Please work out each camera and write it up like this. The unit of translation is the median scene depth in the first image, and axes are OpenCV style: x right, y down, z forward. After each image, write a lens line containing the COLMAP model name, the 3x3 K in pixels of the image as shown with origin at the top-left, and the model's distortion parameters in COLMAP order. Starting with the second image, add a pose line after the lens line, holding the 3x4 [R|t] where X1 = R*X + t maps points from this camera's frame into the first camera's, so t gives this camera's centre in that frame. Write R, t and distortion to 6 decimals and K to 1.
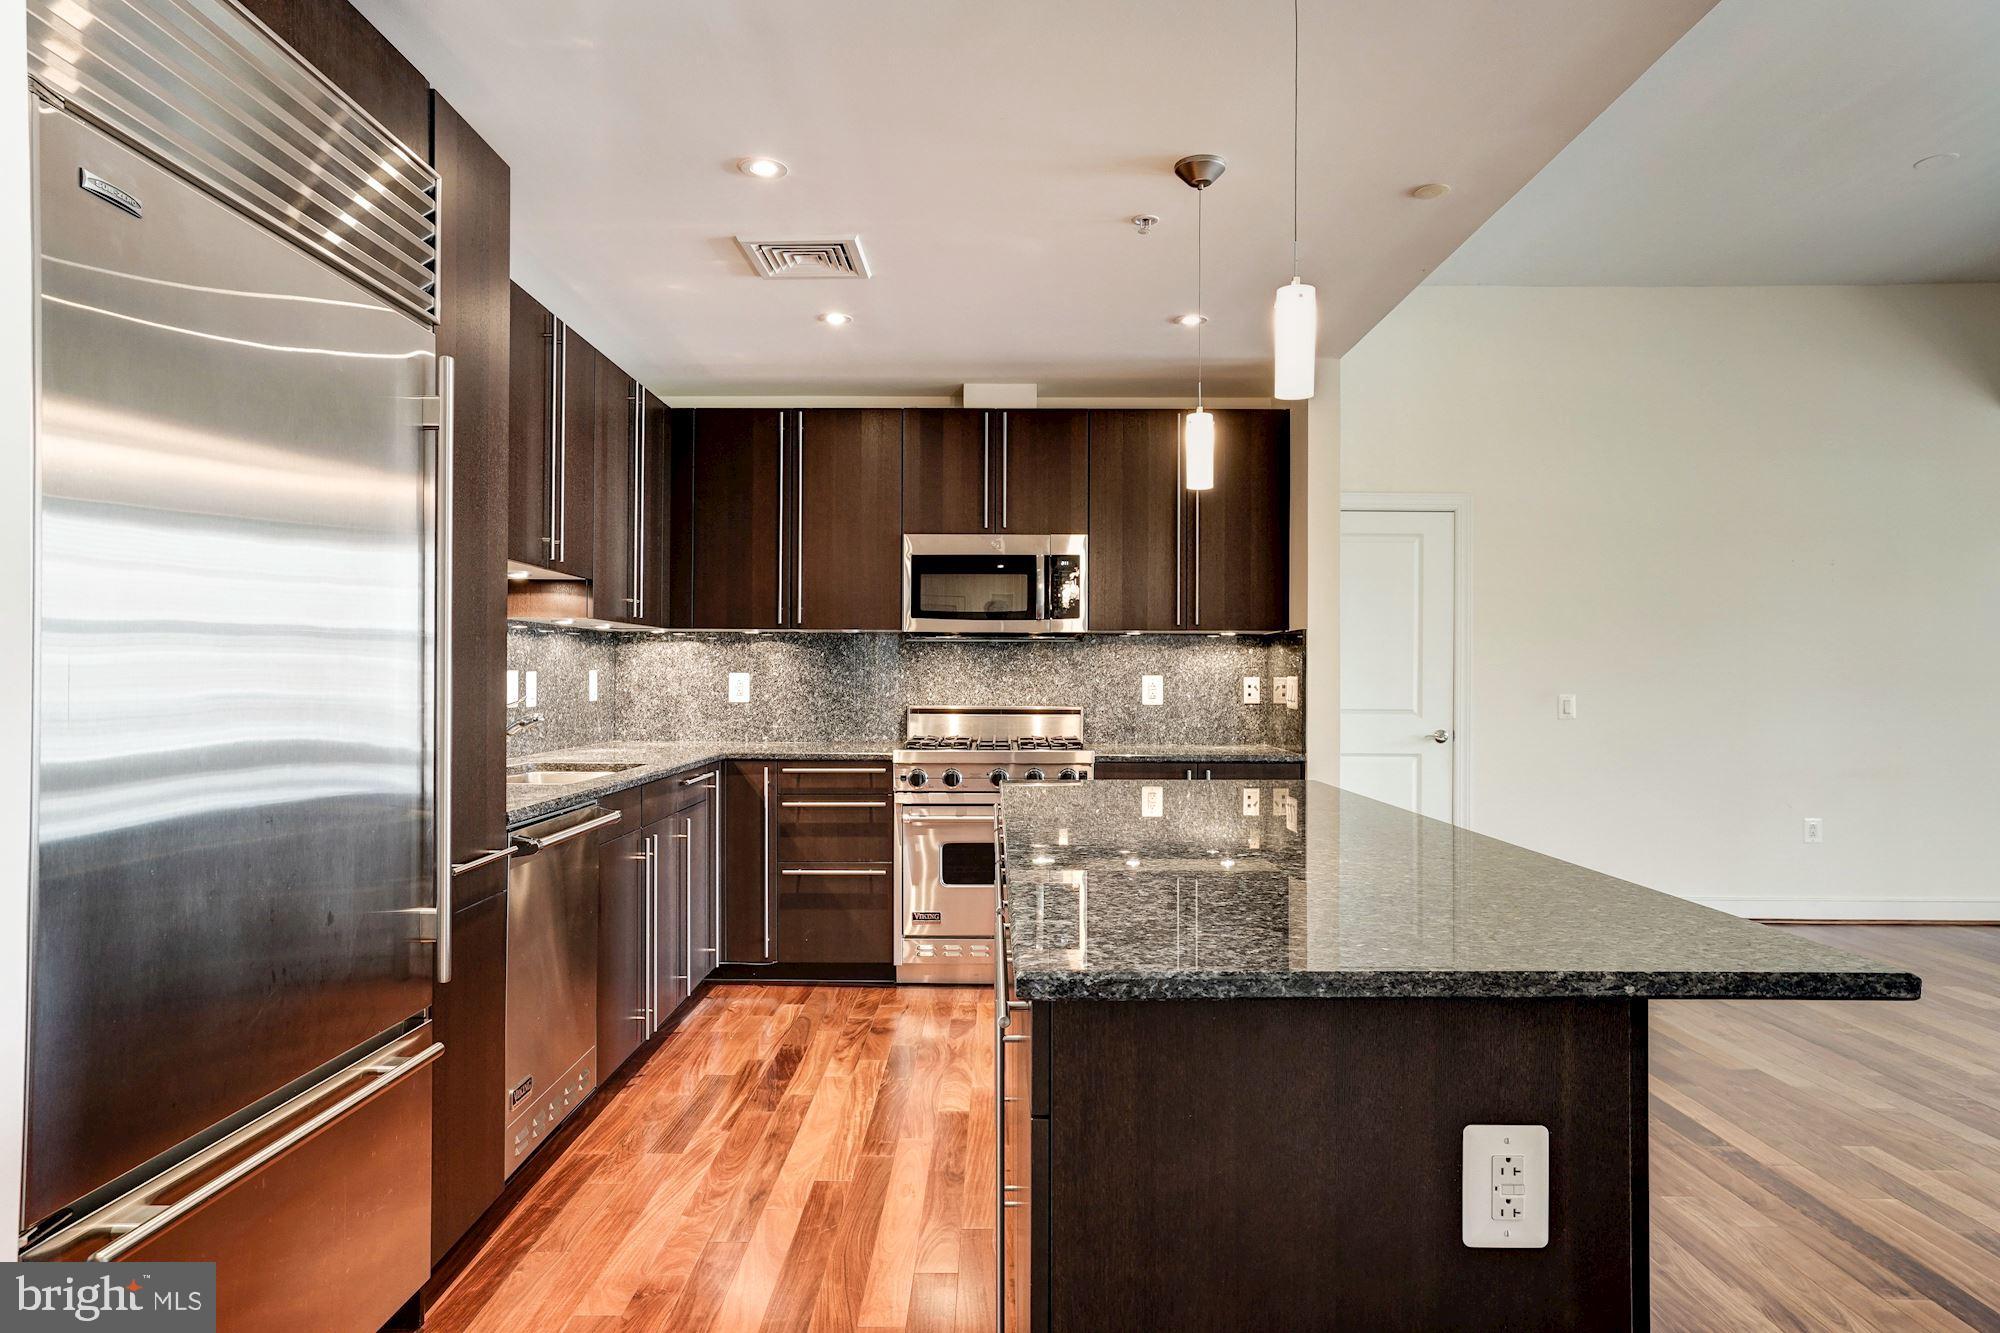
lens RADIAL K [[1185.4, 0, 996.2], [0, 1185.4, 673.9], [0, 0, 1]] dist [-0.037410, 0.047458]
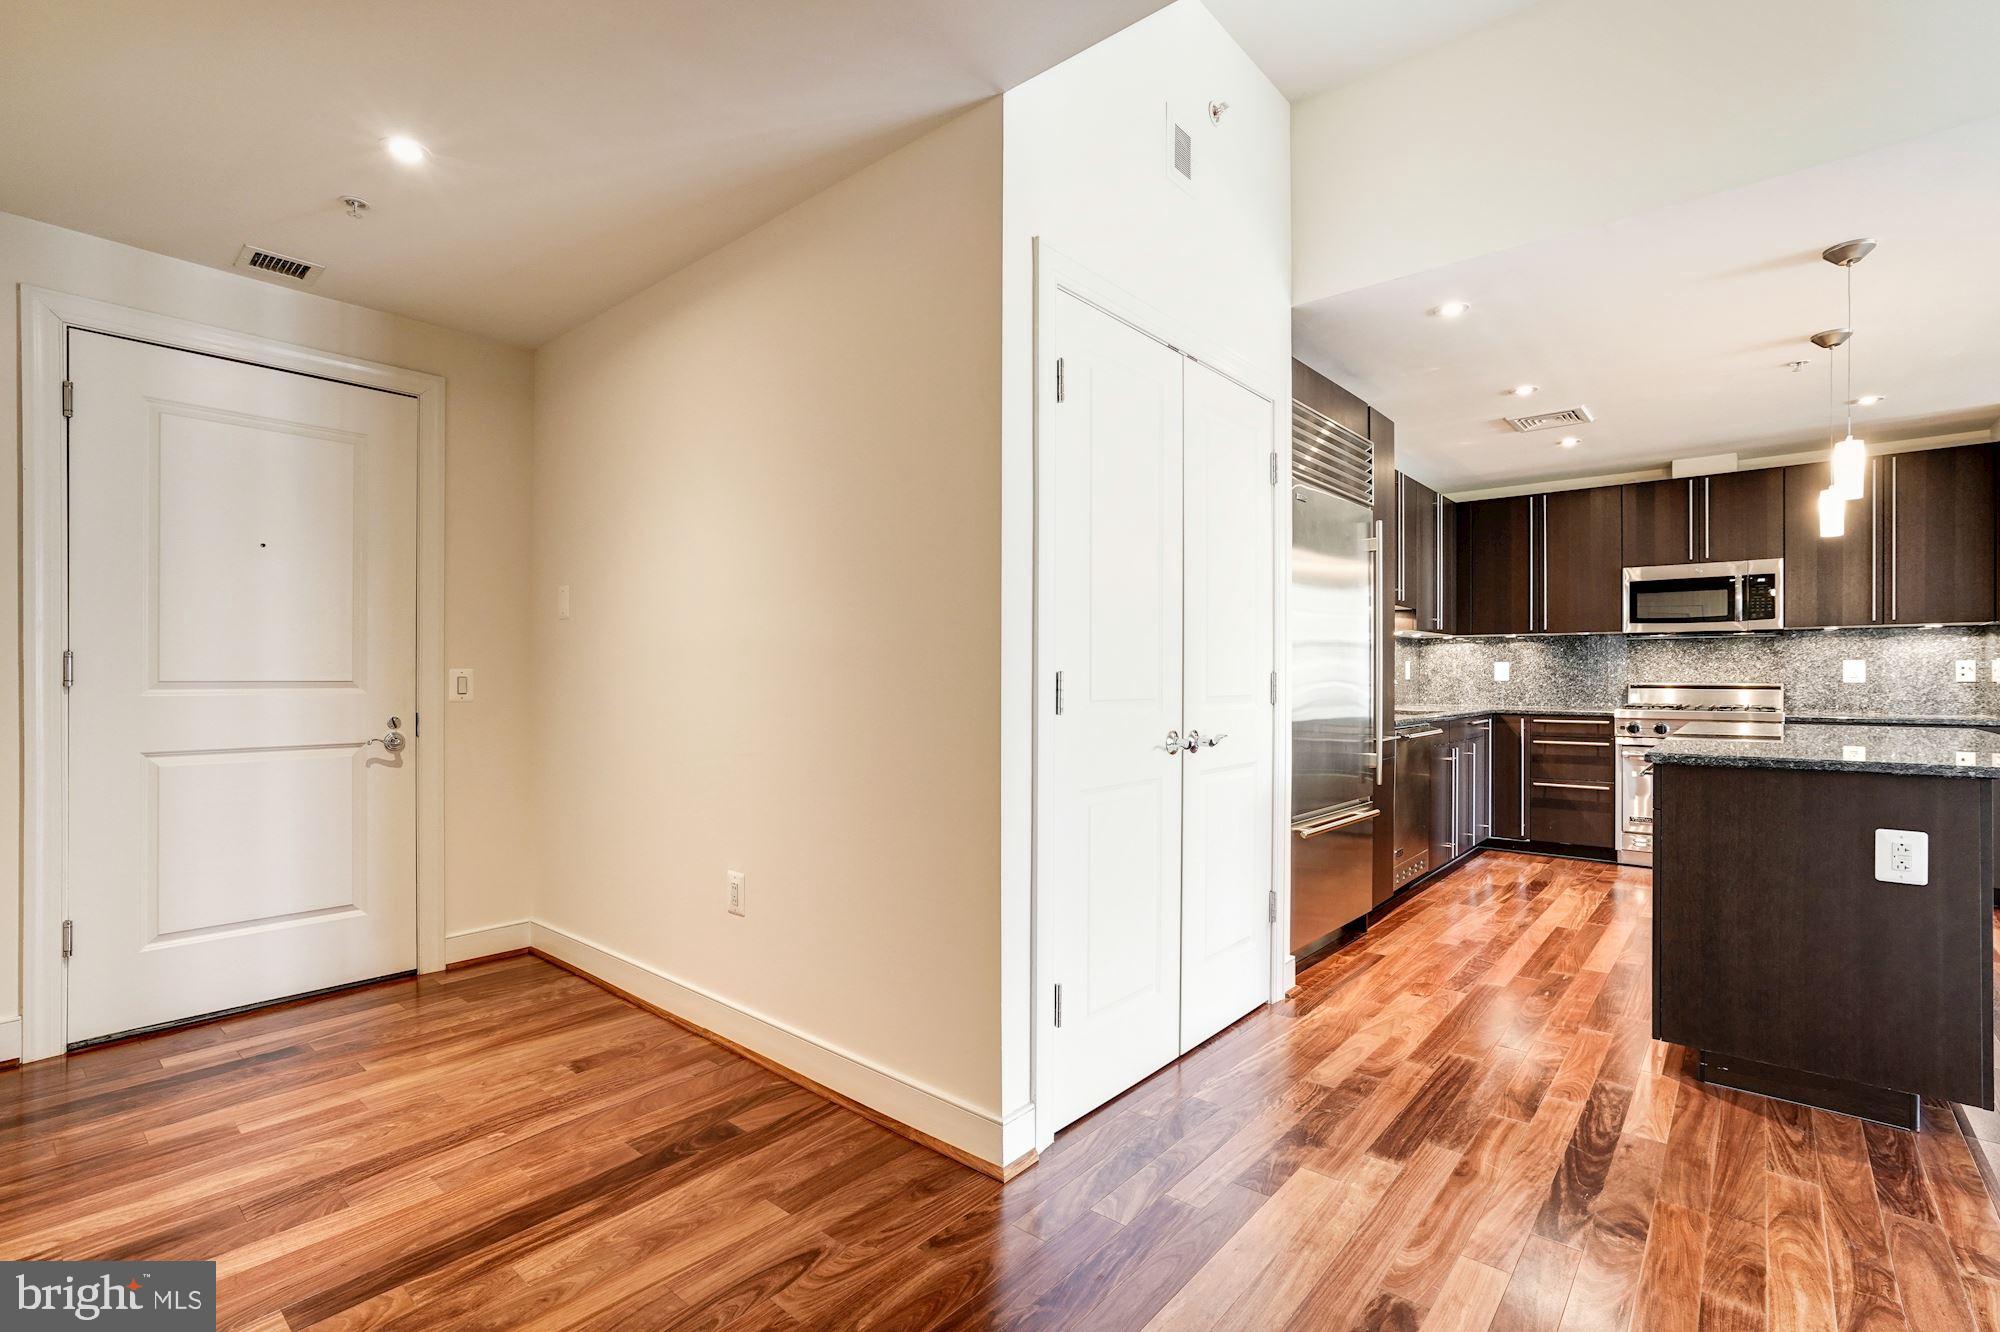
lens RADIAL K [[914.6, 0, 995.4], [0, 914.6, 676.9], [0, 0, 1]] dist [-0.033066, 0.016427]
pose [[0.762199, -0.002875, -0.647336, 0.058838], [0.003023, 0.999995, -0.000882, 0.019944], [0.647335, -0.001284, 0.762204, -0.410524]]
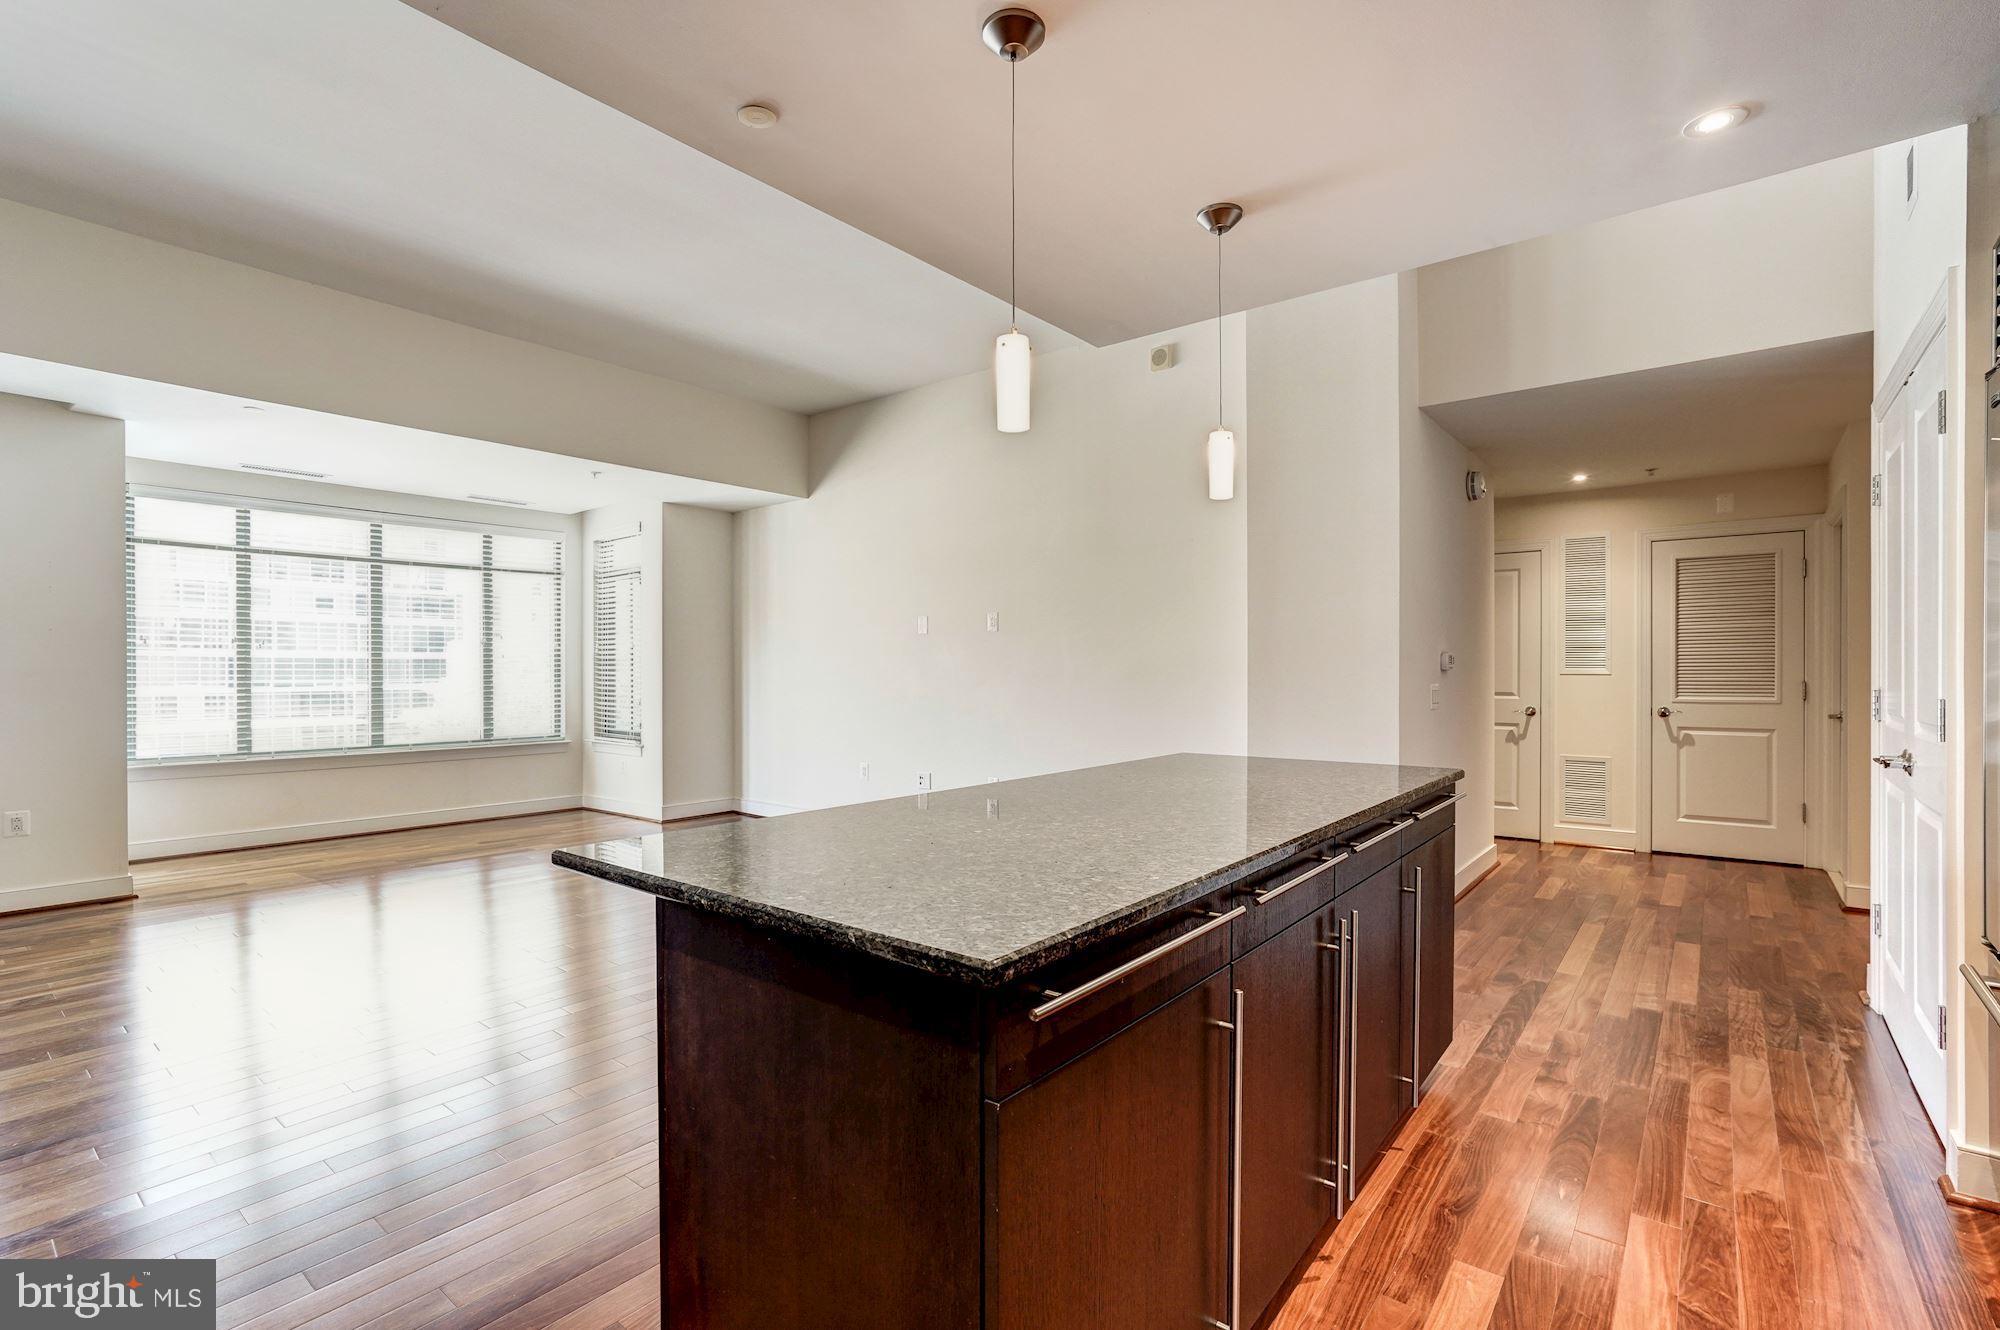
lens RADIAL K [[914.6, 0, 995.4], [0, 914.6, 675.9], [0, 0, 1]] dist [-0.033066, 0.016427]
pose [[-0.779850, -0.006133, 0.625937, -0.129555], [-0.003105, 0.999978, 0.005930, 0.003463], [-0.625959, 0.002681, -0.779851, 0.929993]]
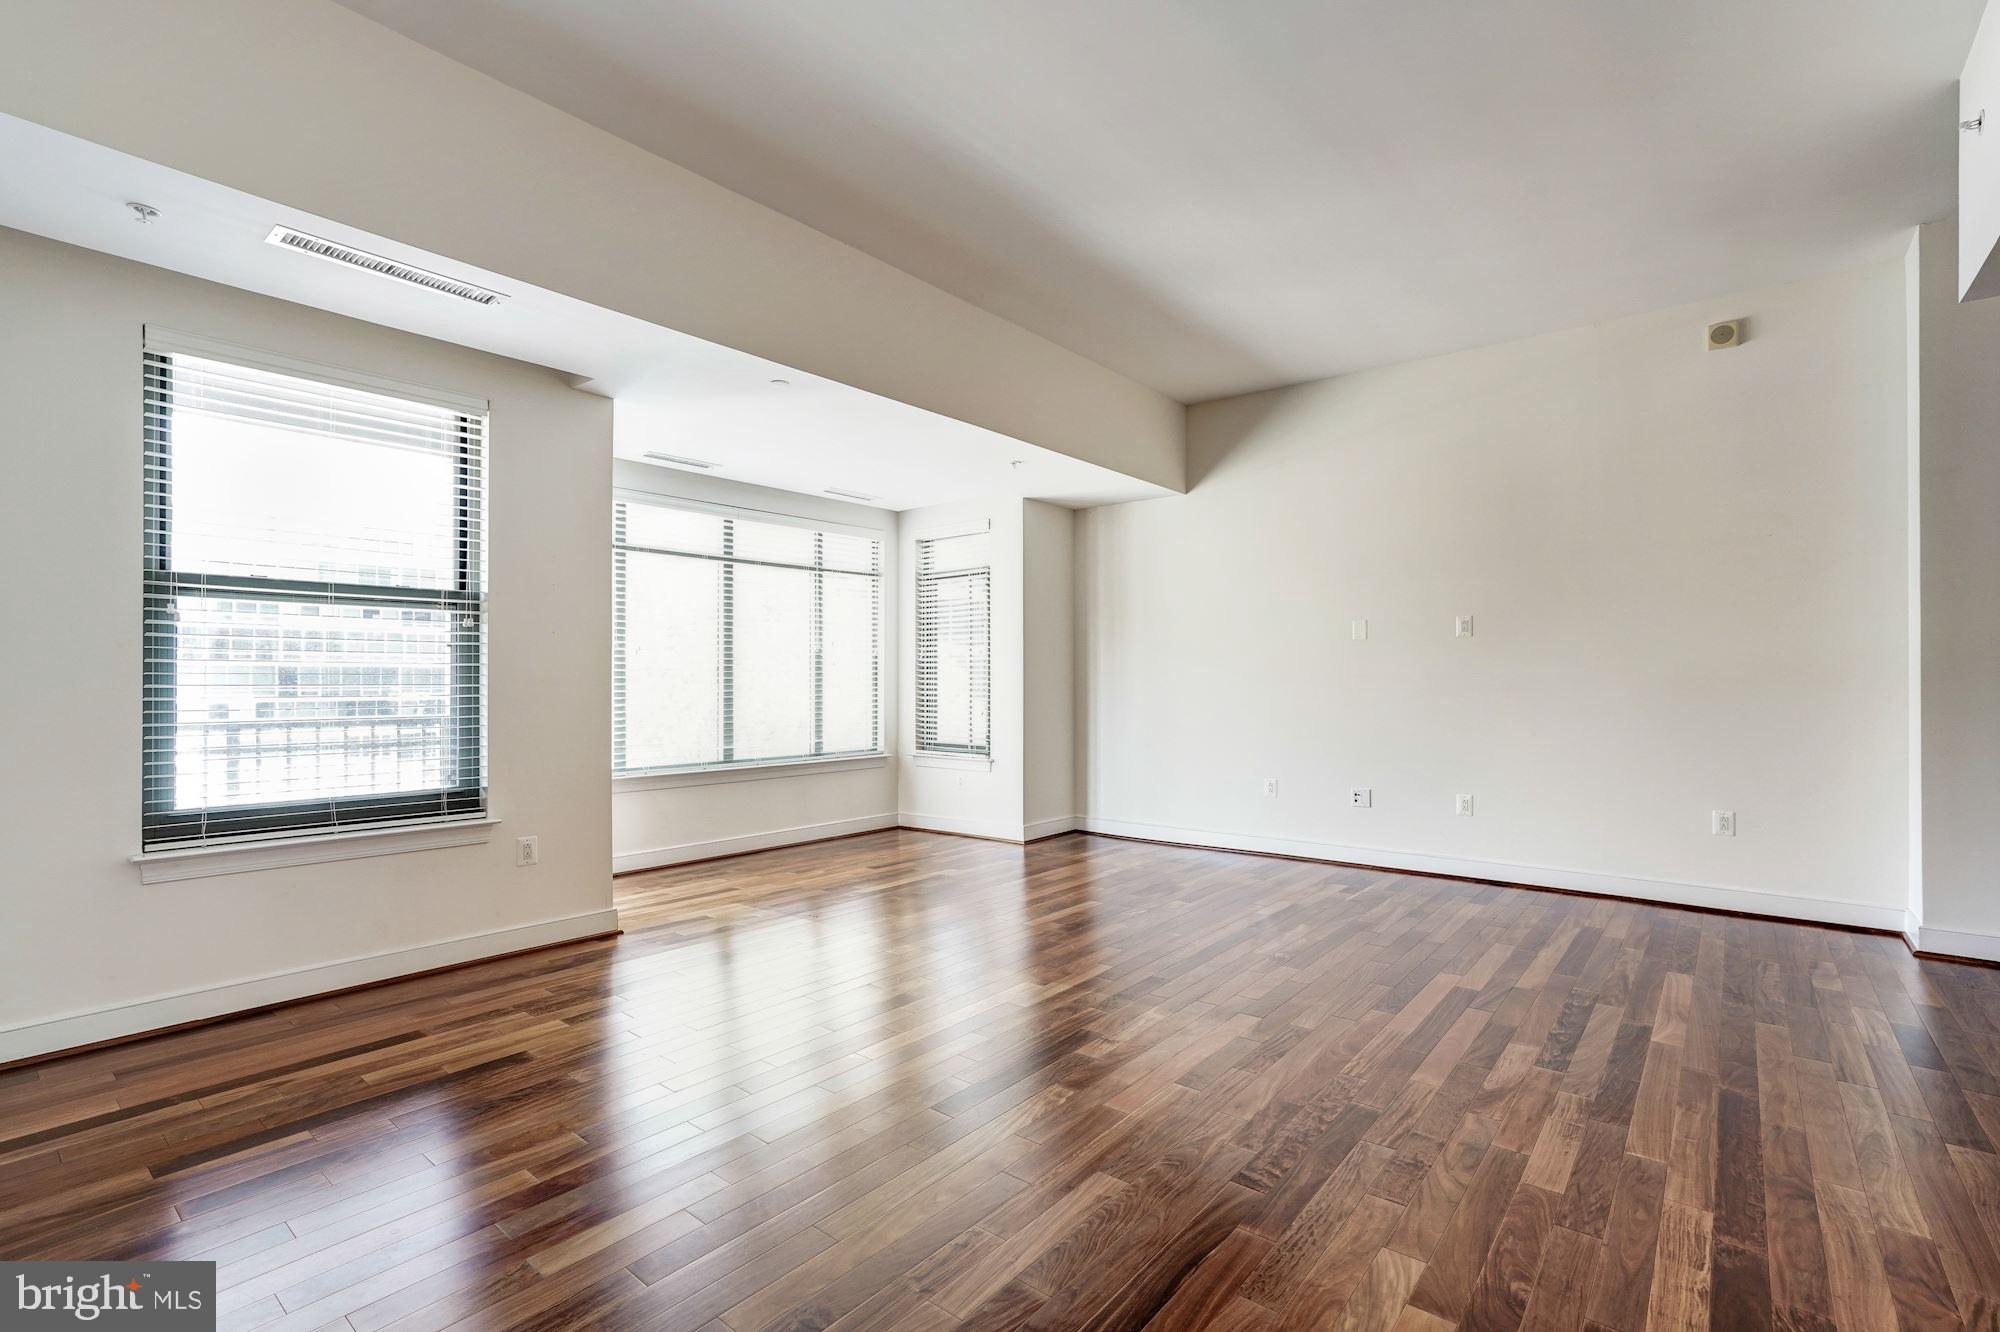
lens RADIAL K [[914.6, 0, 995.4], [0, 914.6, 676.9], [0, 0, 1]] dist [-0.033066, 0.016427]
pose [[-0.775867, 0.000119, 0.630896, 0.425041], [-0.002779, 0.999990, -0.003607, 0.007512], [-0.630890, -0.004552, -0.775859, 1.231827]]
